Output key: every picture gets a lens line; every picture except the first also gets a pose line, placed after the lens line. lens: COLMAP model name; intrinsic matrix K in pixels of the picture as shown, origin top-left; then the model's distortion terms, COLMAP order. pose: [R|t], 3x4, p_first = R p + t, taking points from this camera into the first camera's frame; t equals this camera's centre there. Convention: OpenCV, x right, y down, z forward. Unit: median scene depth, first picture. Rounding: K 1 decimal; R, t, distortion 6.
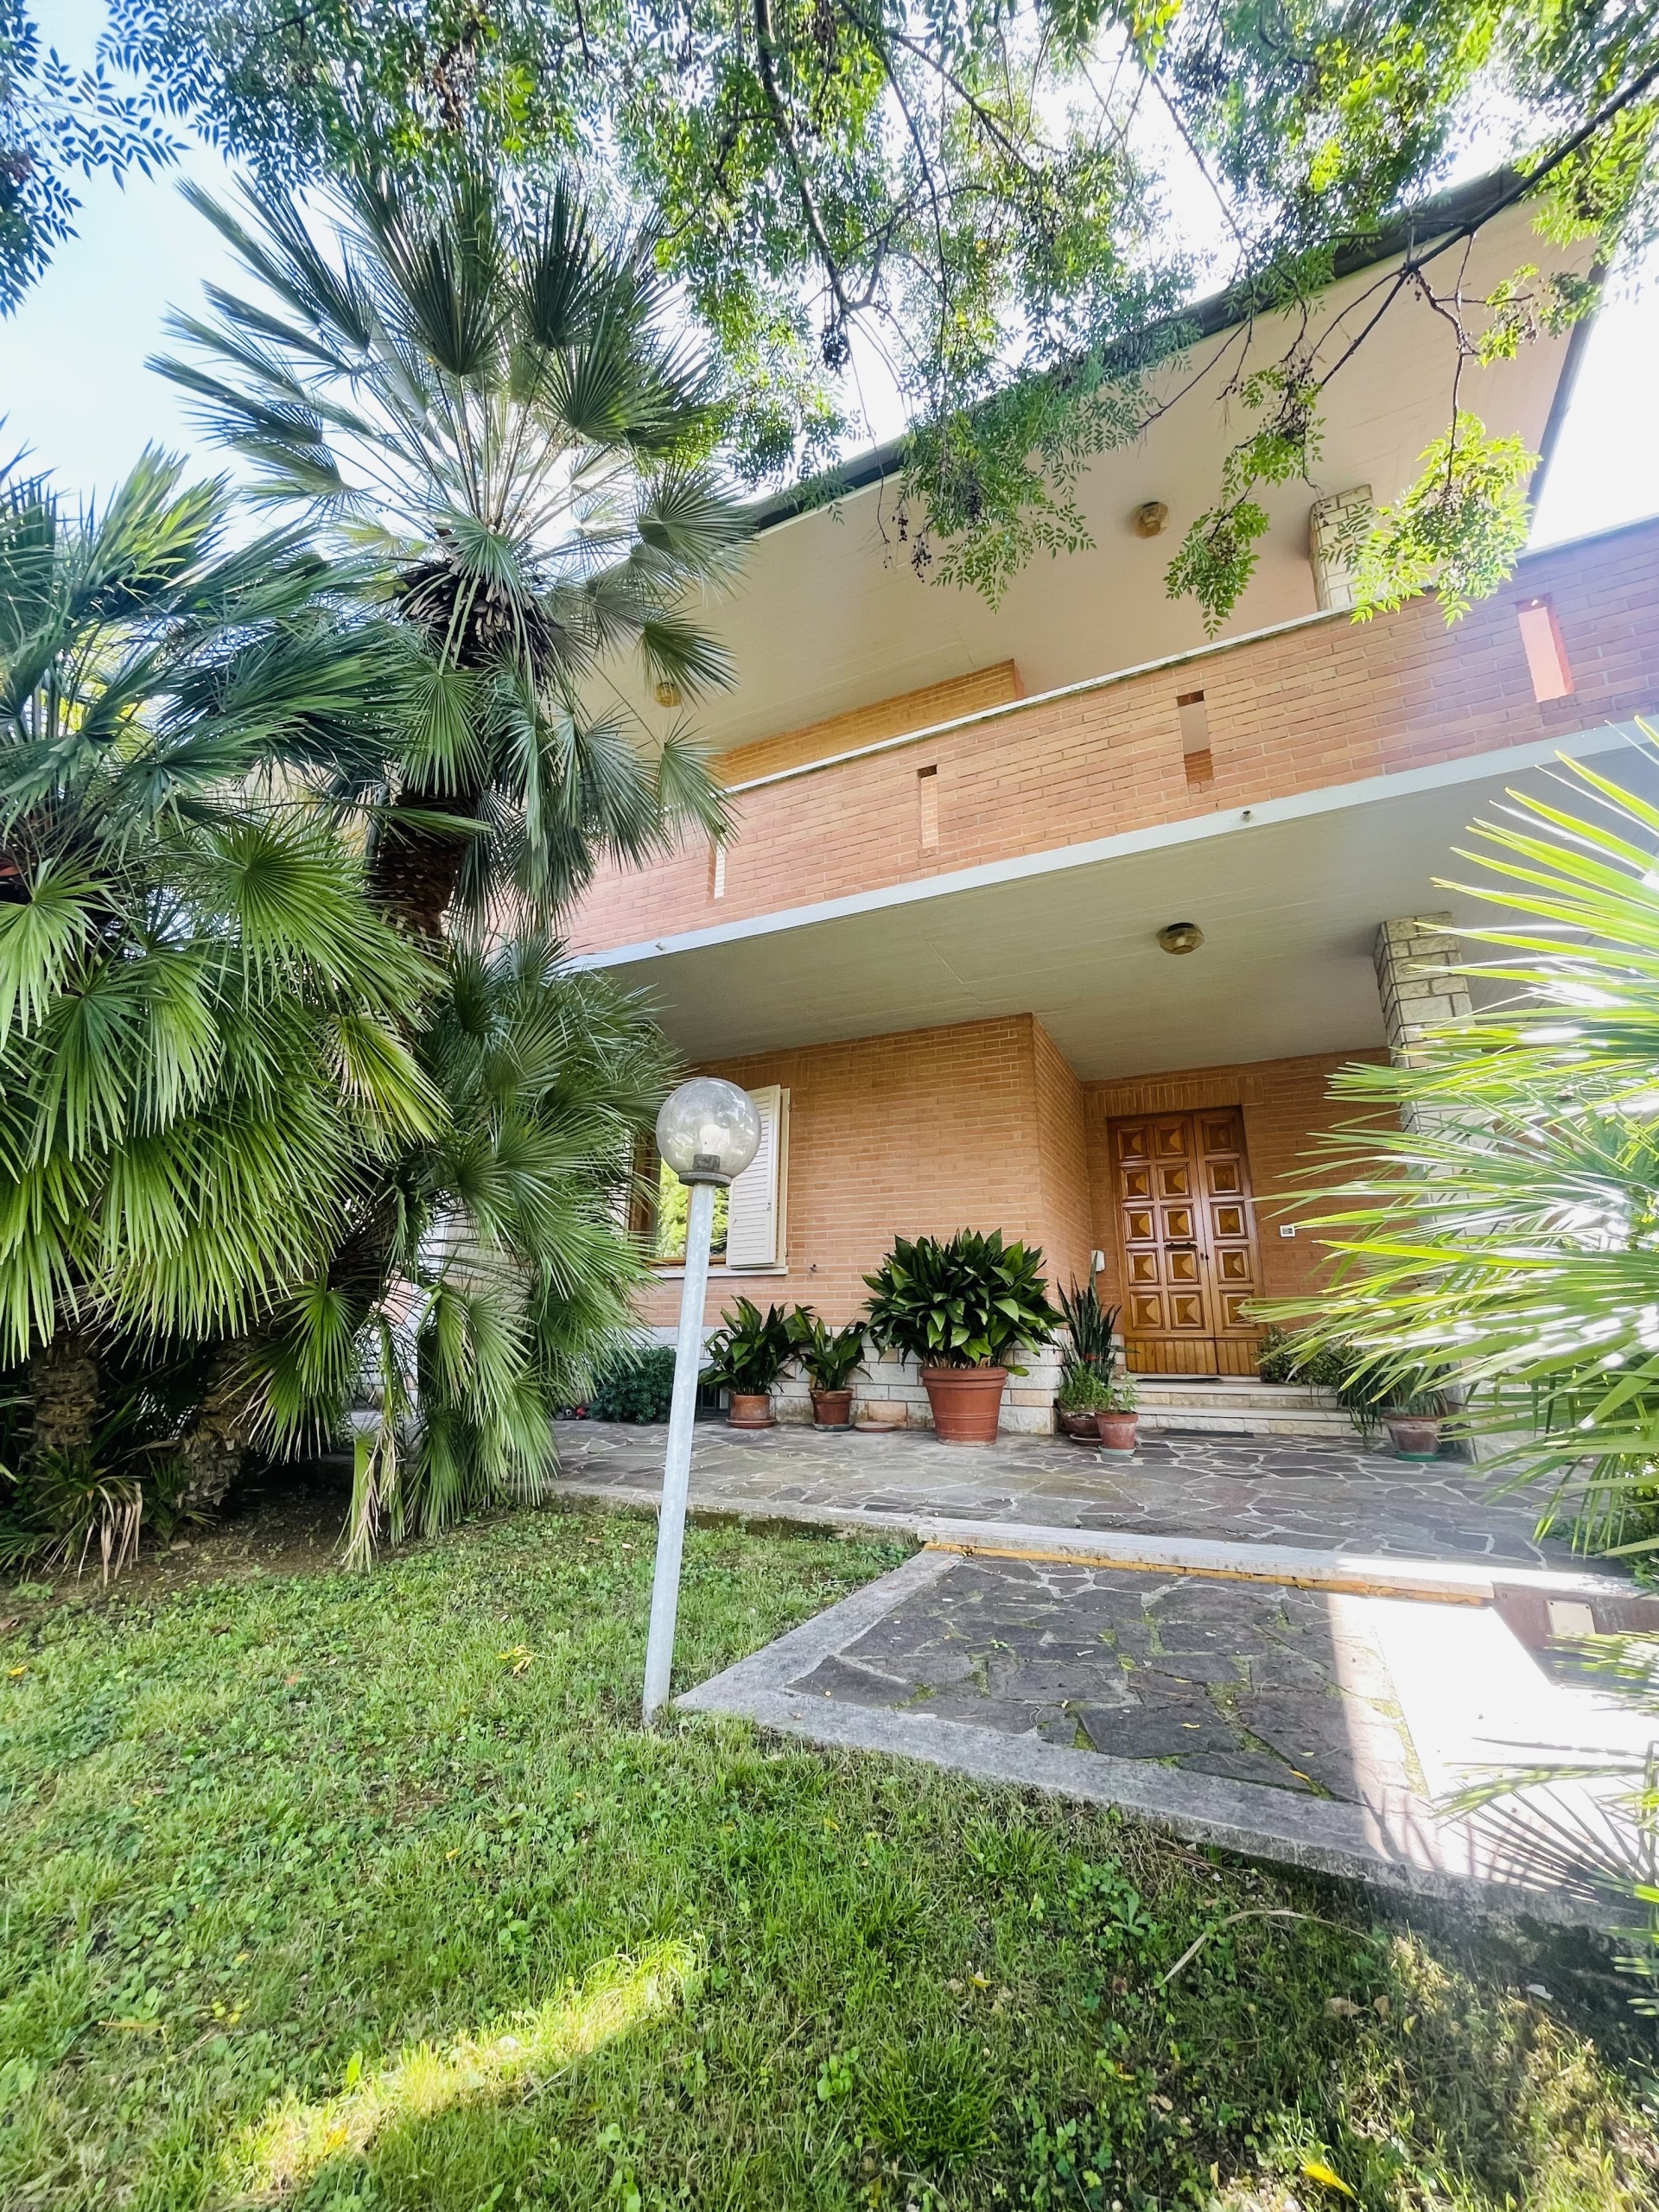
lens RADIAL K [[888.0, 0, 825.1], [0, 888.0, 1100.4], [0, 0, 1]] dist [0.003726, -0.000047]
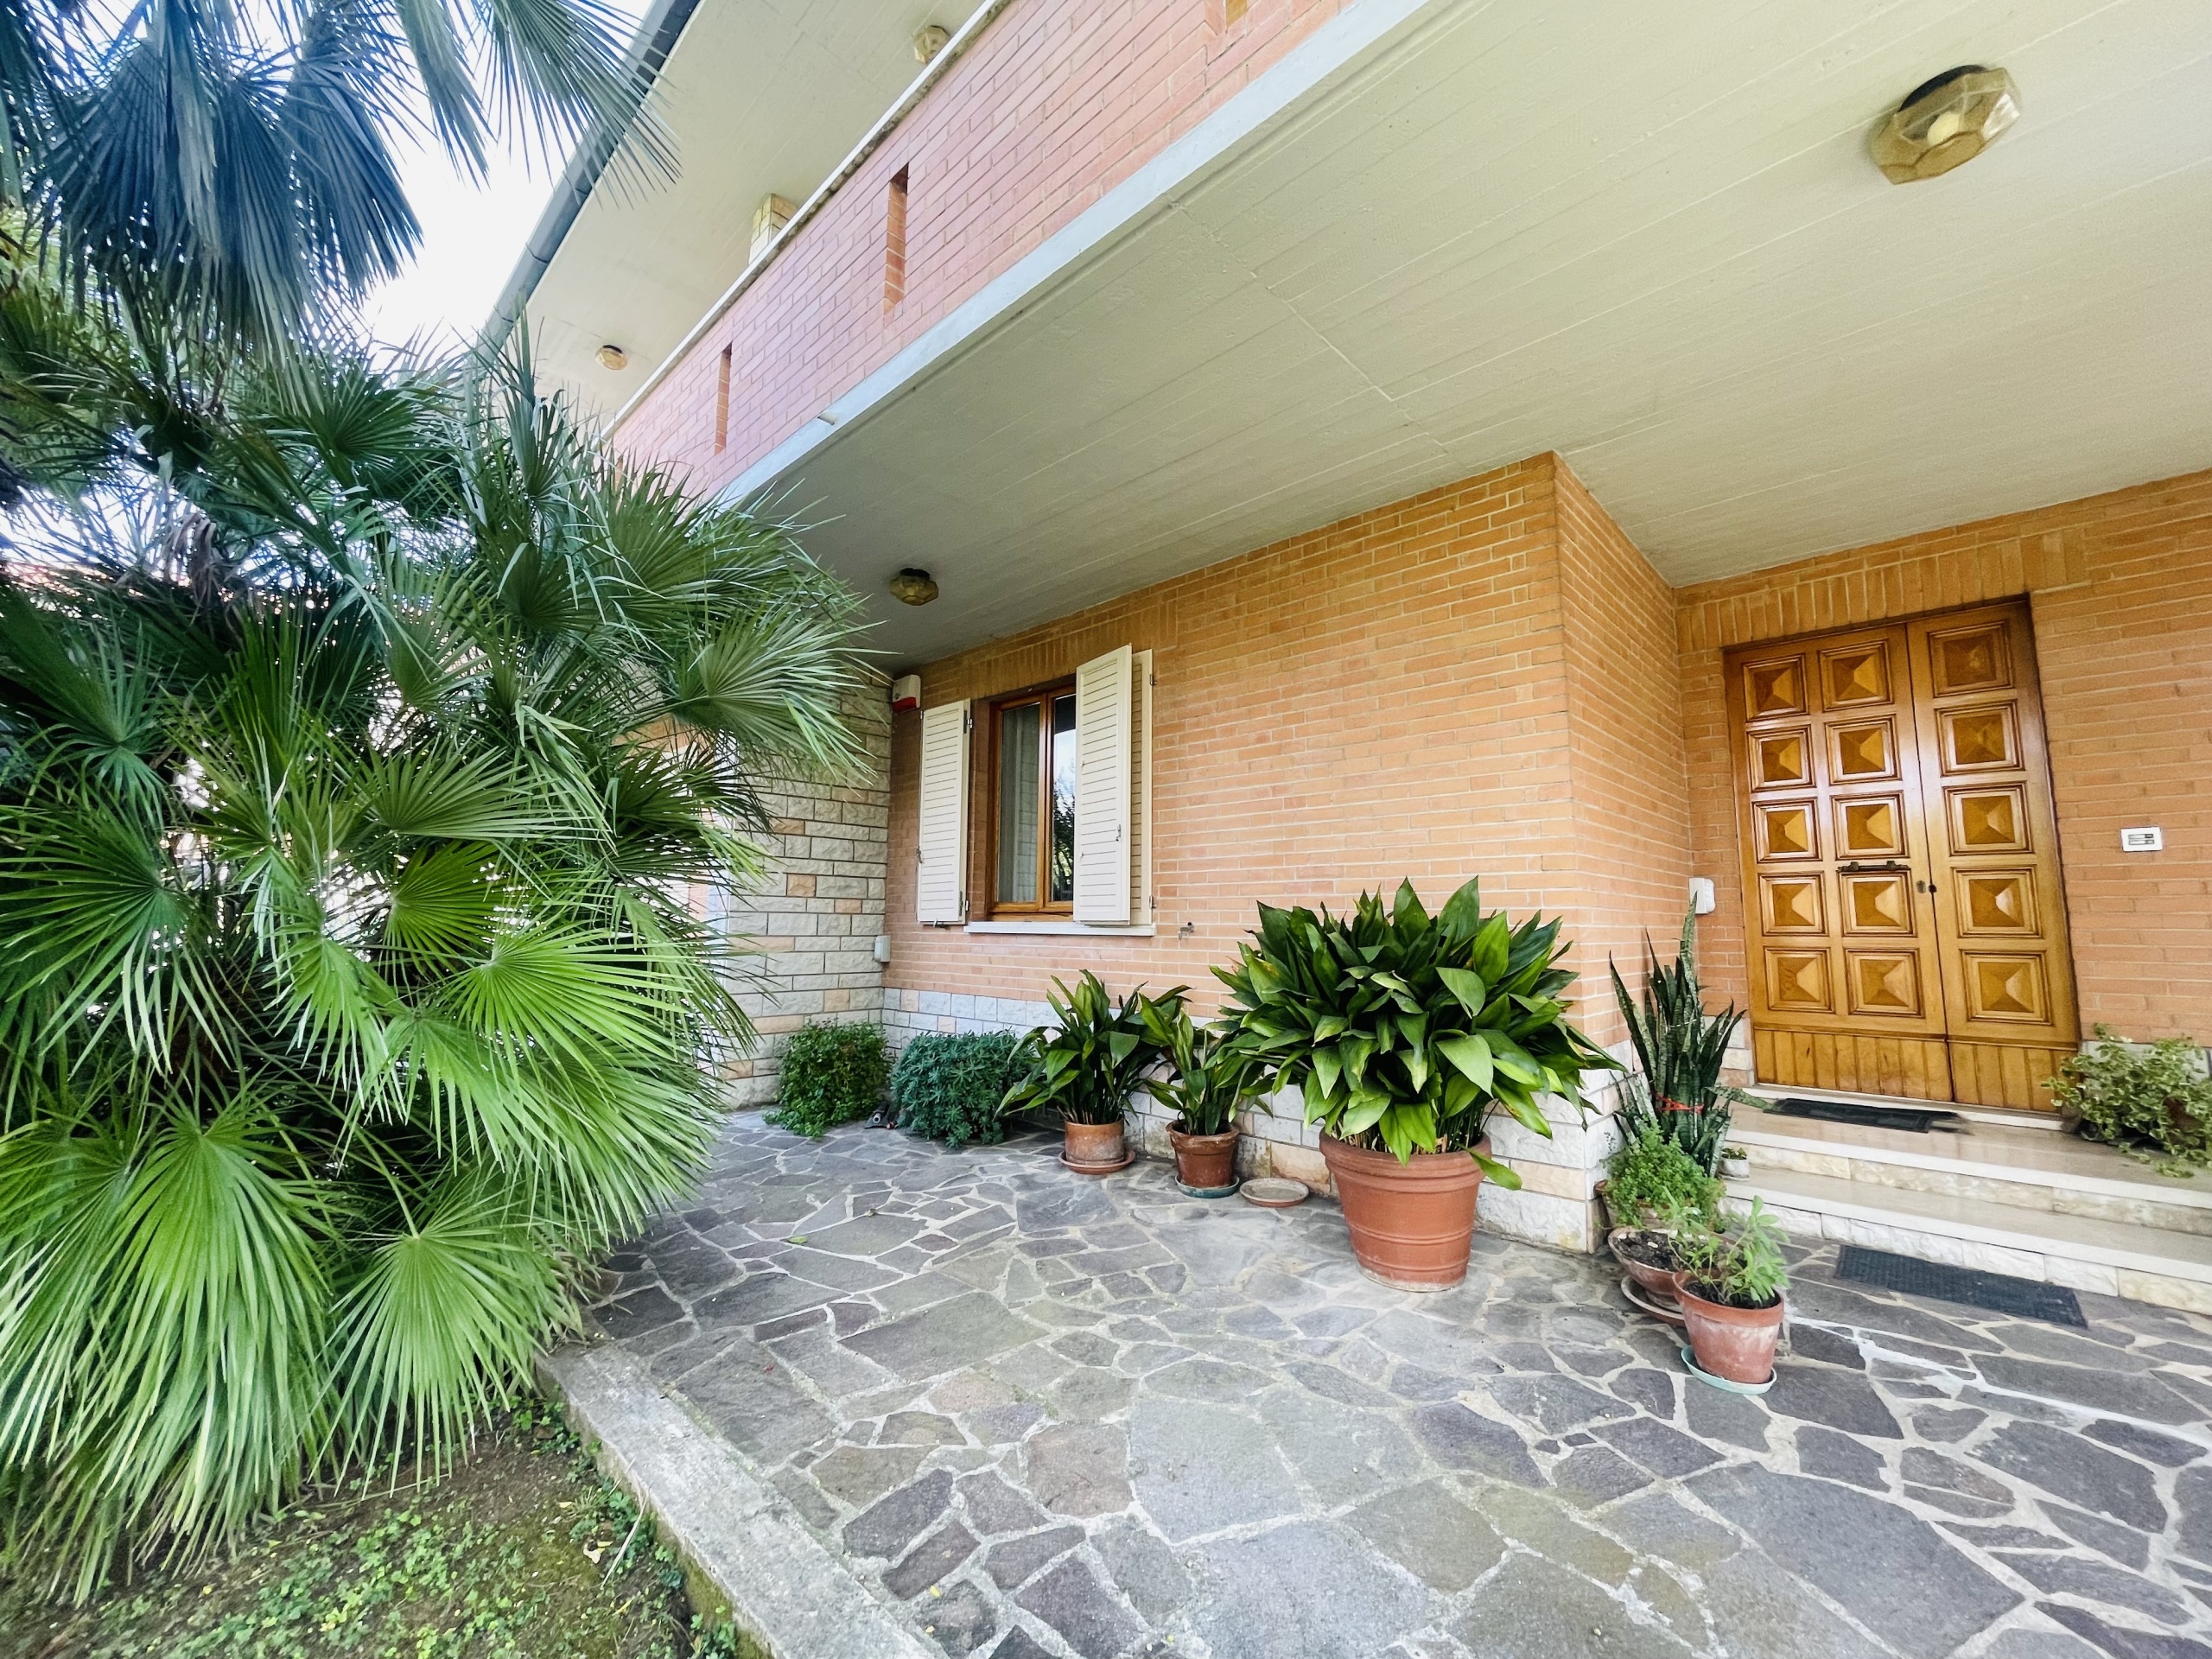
lens RADIAL K [[886.9, 0, 1111.7], [0, 886.9, 827.7], [0, 0, 1]] dist [-0.001087, -0.000328]
pose [[0.953313, -0.041192, -0.299161, 0.128658], [0.088619, 0.985197, 0.146744, 0.018350], [0.288688, -0.166404, 0.942852, 0.390551]]
